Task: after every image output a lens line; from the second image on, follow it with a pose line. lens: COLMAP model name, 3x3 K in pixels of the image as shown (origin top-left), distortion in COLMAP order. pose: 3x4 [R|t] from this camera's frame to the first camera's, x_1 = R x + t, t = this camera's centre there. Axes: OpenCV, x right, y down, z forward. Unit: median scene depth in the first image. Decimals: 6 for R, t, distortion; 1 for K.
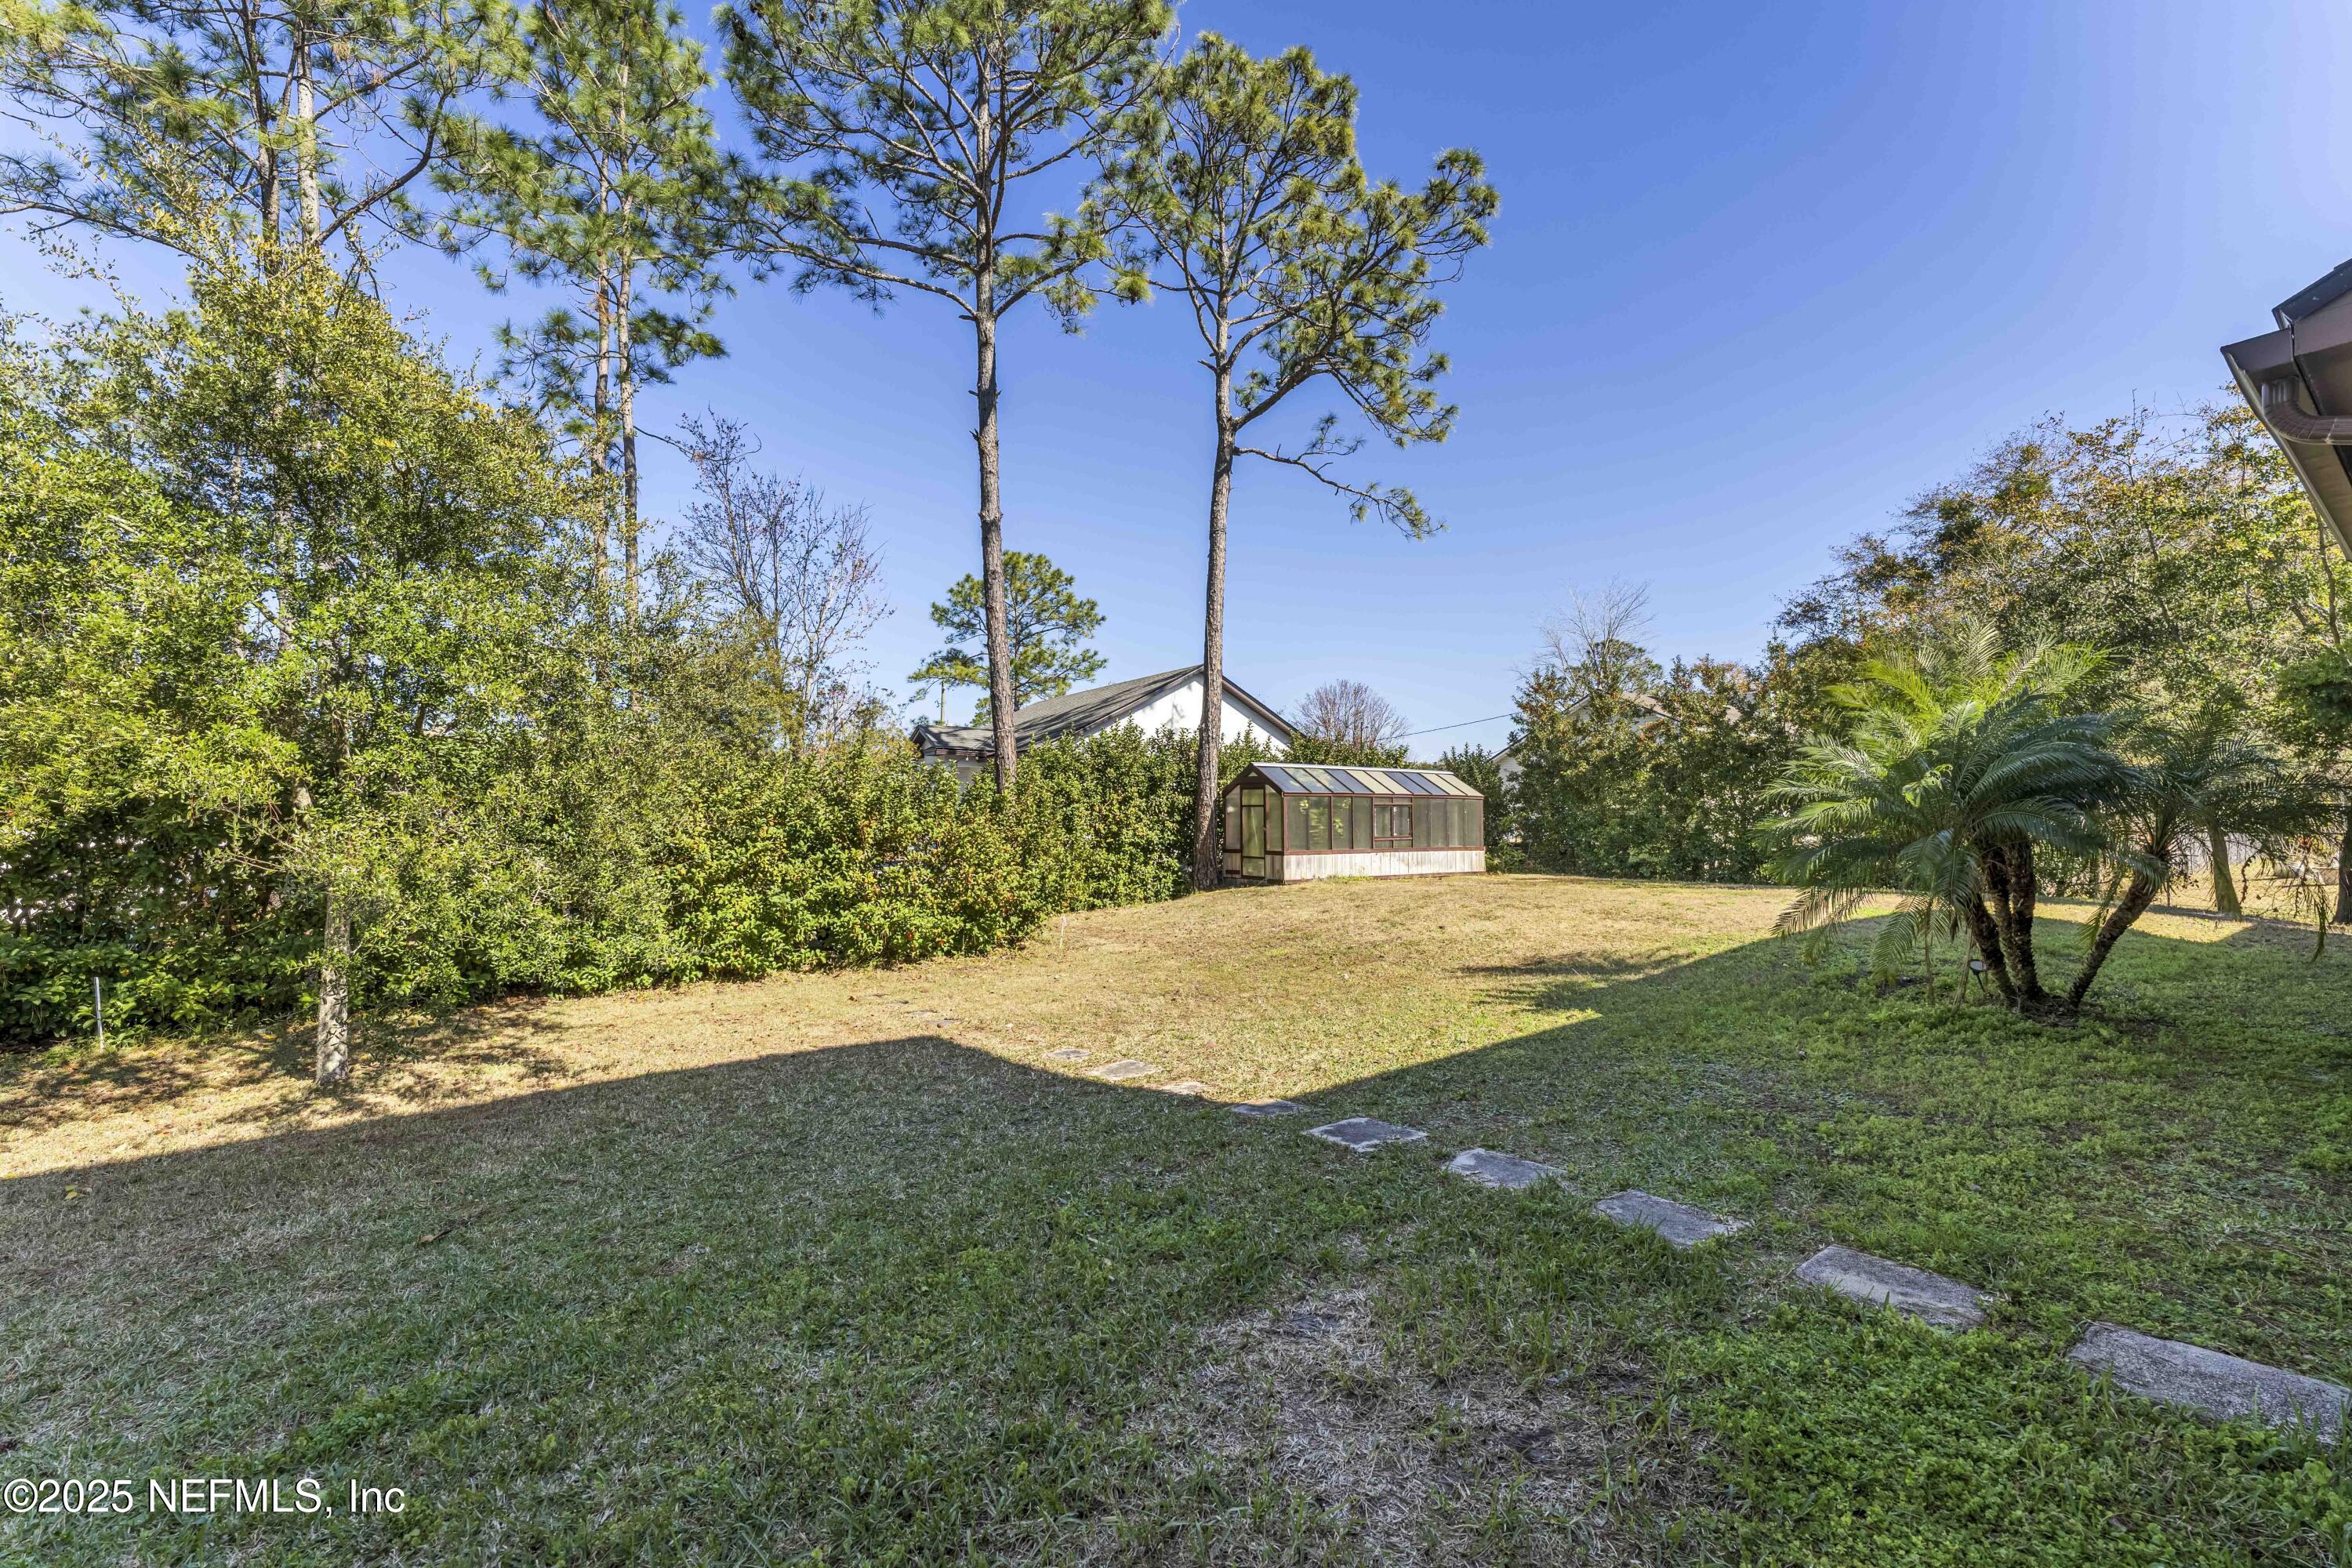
lens RADIAL K [[953.8, 0, 1176.0], [0, 953.8, 784.0], [0, 0, 1]] dist [0.000047, -0.000001]
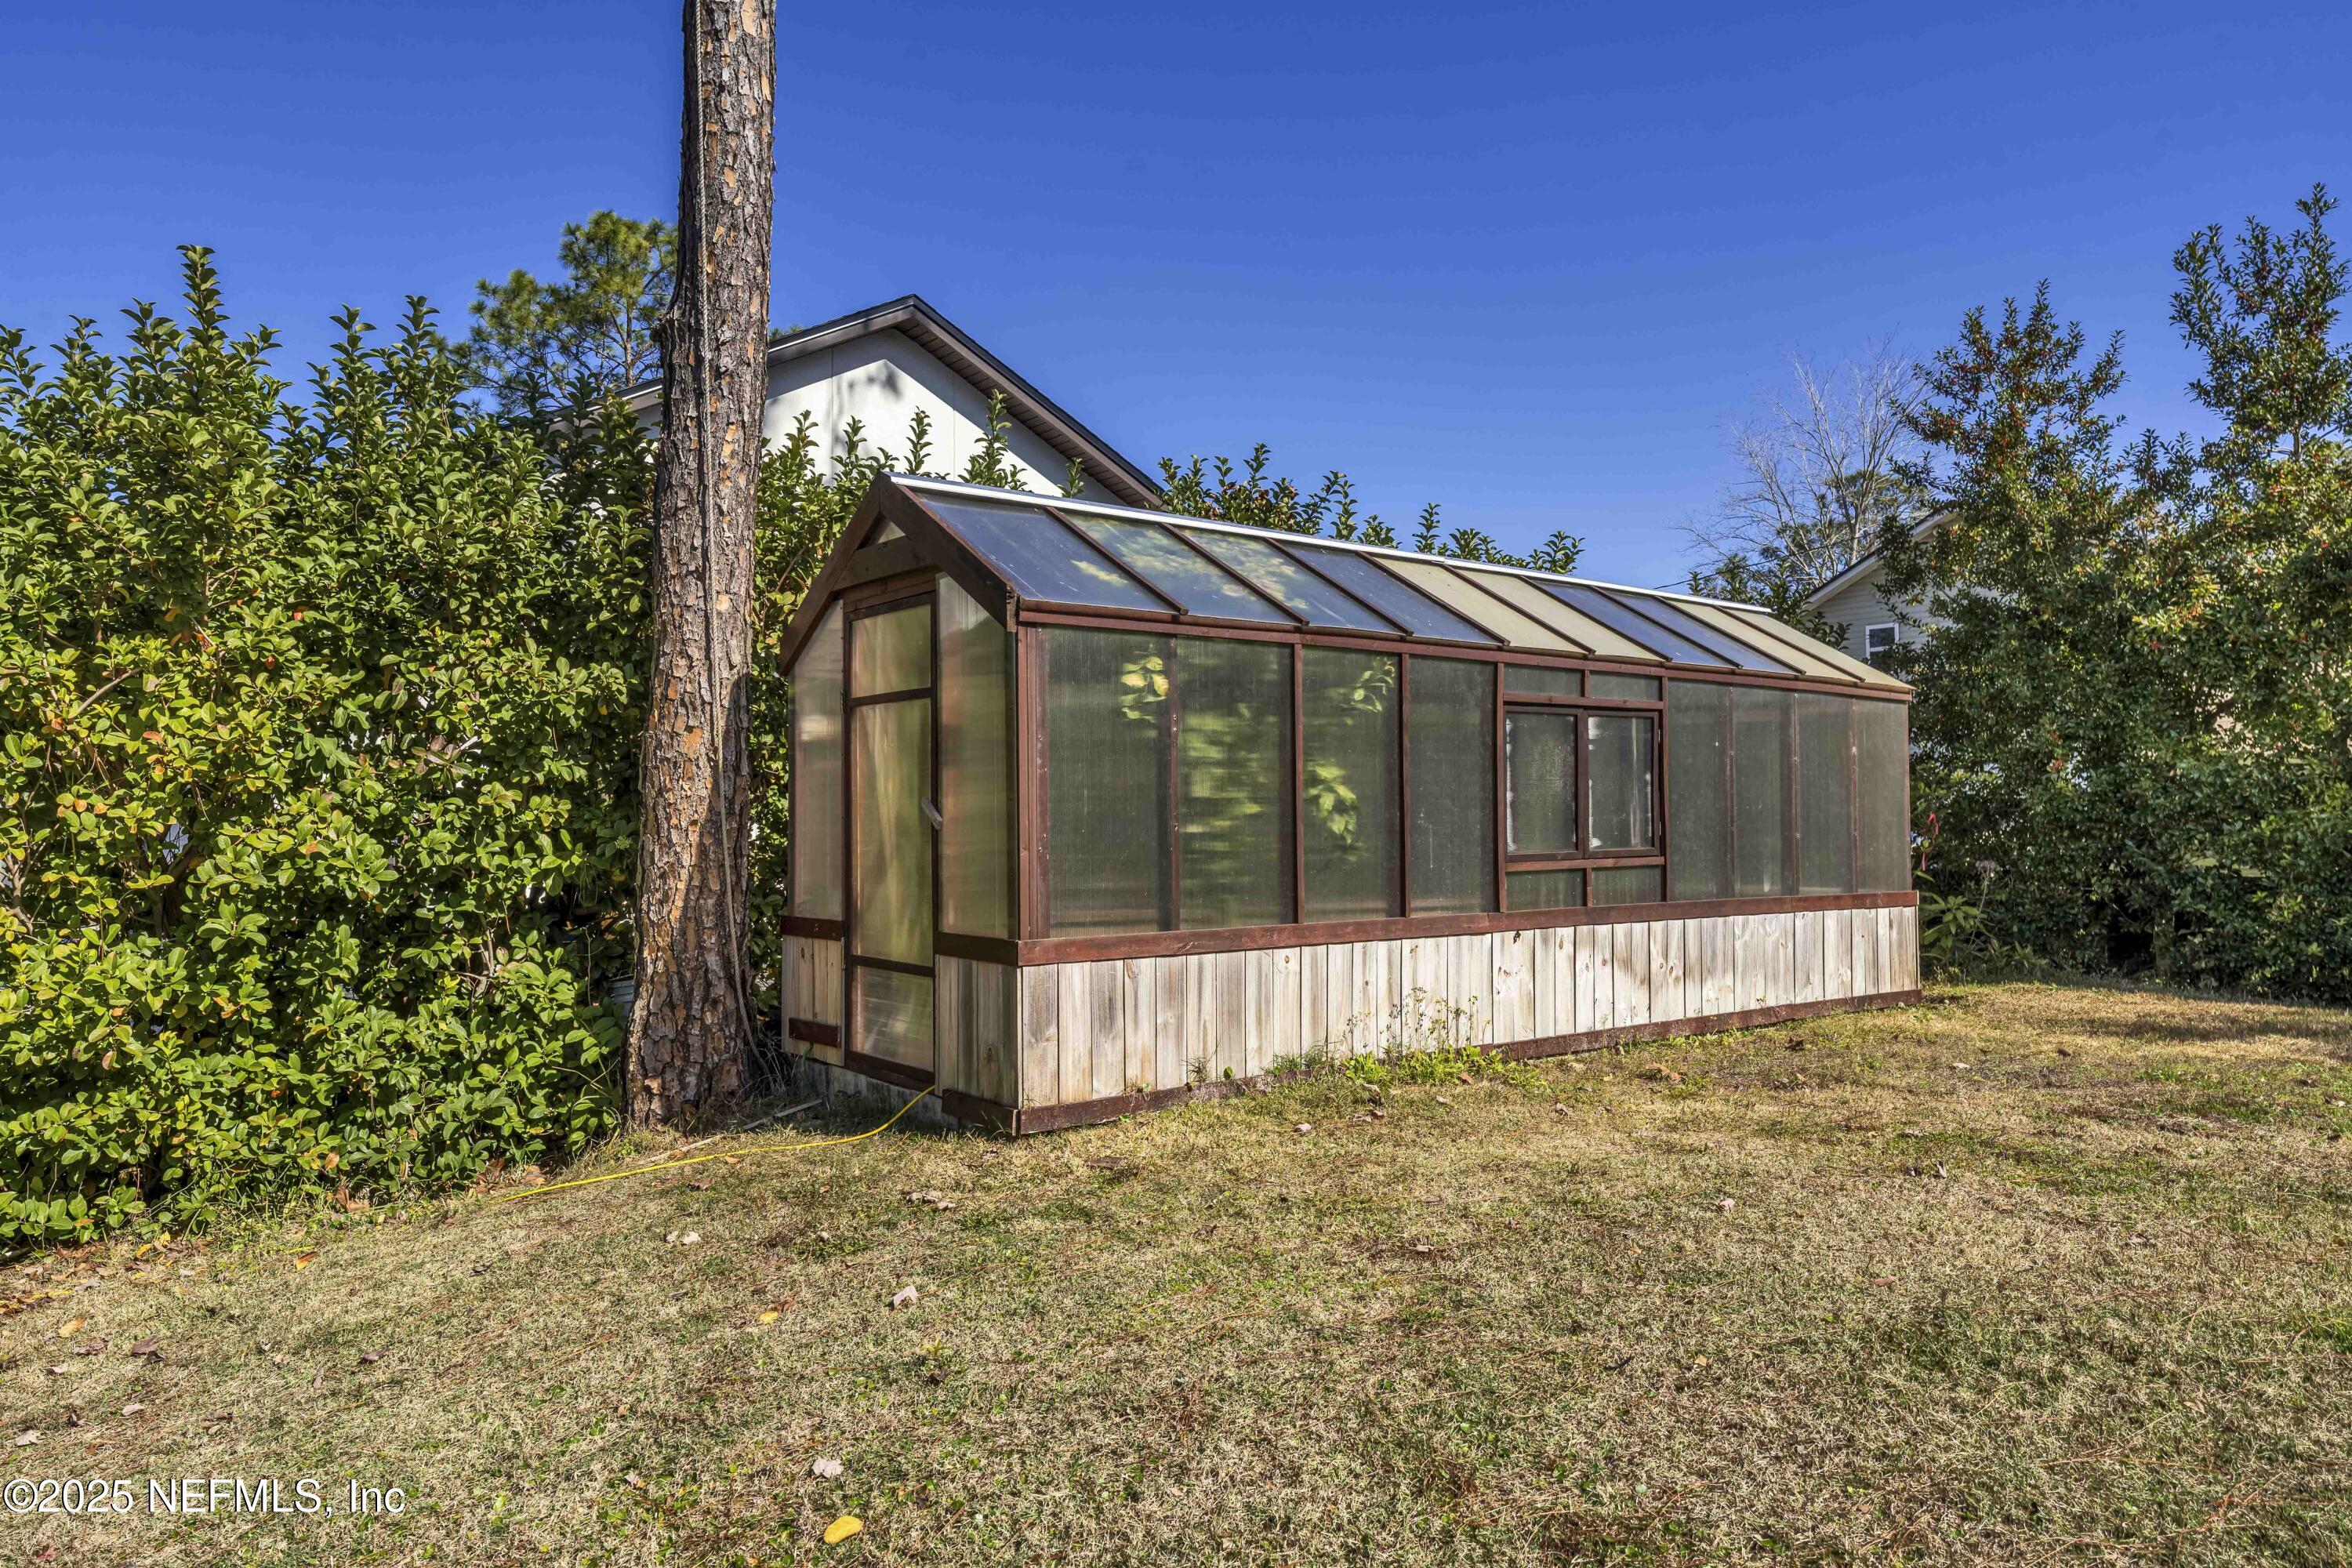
lens RADIAL K [[1546.9, 0, 1176.0], [0, 1546.9, 784.0], [0, 0, 1]] dist [-0.000058, 0.000096]
pose [[0.998092, -0.004513, 0.061573, 0.116548], [0.004020, 0.999959, 0.008121, 0.037269], [-0.061608, -0.007858, 0.998070, 0.670965]]
